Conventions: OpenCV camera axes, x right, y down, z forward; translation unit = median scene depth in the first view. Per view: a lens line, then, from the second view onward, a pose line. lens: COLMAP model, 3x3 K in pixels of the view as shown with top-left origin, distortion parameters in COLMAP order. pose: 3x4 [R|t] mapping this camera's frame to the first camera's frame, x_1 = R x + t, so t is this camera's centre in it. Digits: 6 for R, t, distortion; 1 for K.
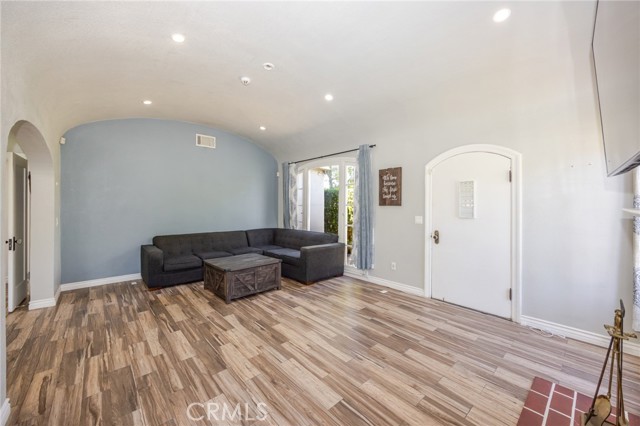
lens RADIAL K [[247.0, 0, 311.6], [0, 247.0, 206.6], [0, 0, 1]] dist [-0.002850, -0.000123]
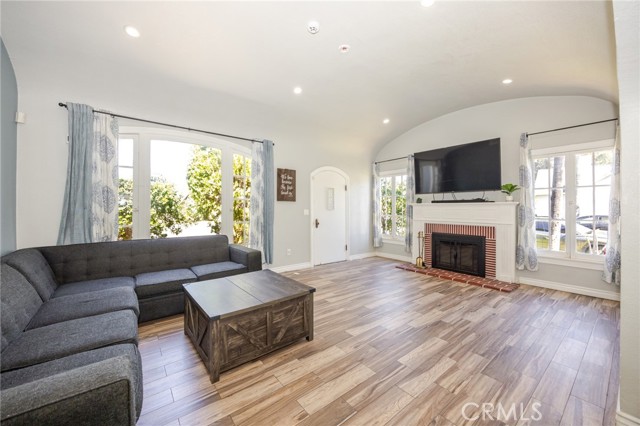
lens RADIAL K [[249.3, 0, 319.9], [0, 249.3, 208.4], [0, 0, 1]] dist [-0.003123, -0.000276]
pose [[0.047196, 0.001788, 0.998884, -1.131639], [-0.001757, 0.999997, -0.001707, 0.042688], [-0.998884, -0.001674, 0.047199, 1.051838]]
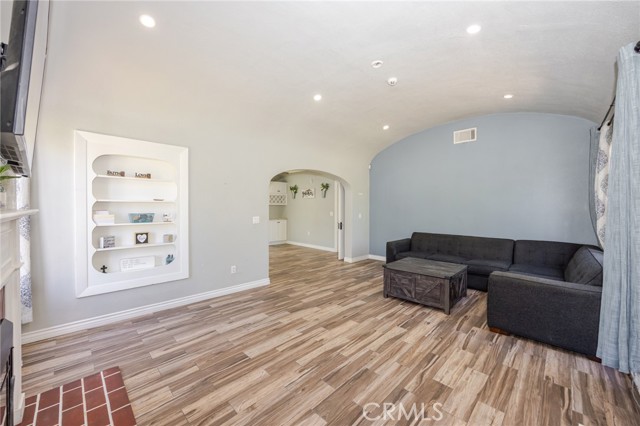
lens RADIAL K [[249.3, 0, 319.9], [0, 249.3, 208.4], [0, 0, 1]] dist [-0.003123, -0.000276]
pose [[0.081944, 0.006679, -0.996615, 0.797984], [-0.001081, 0.999978, 0.006613, -0.000104], [0.996636, 0.000535, 0.081950, 0.699954]]
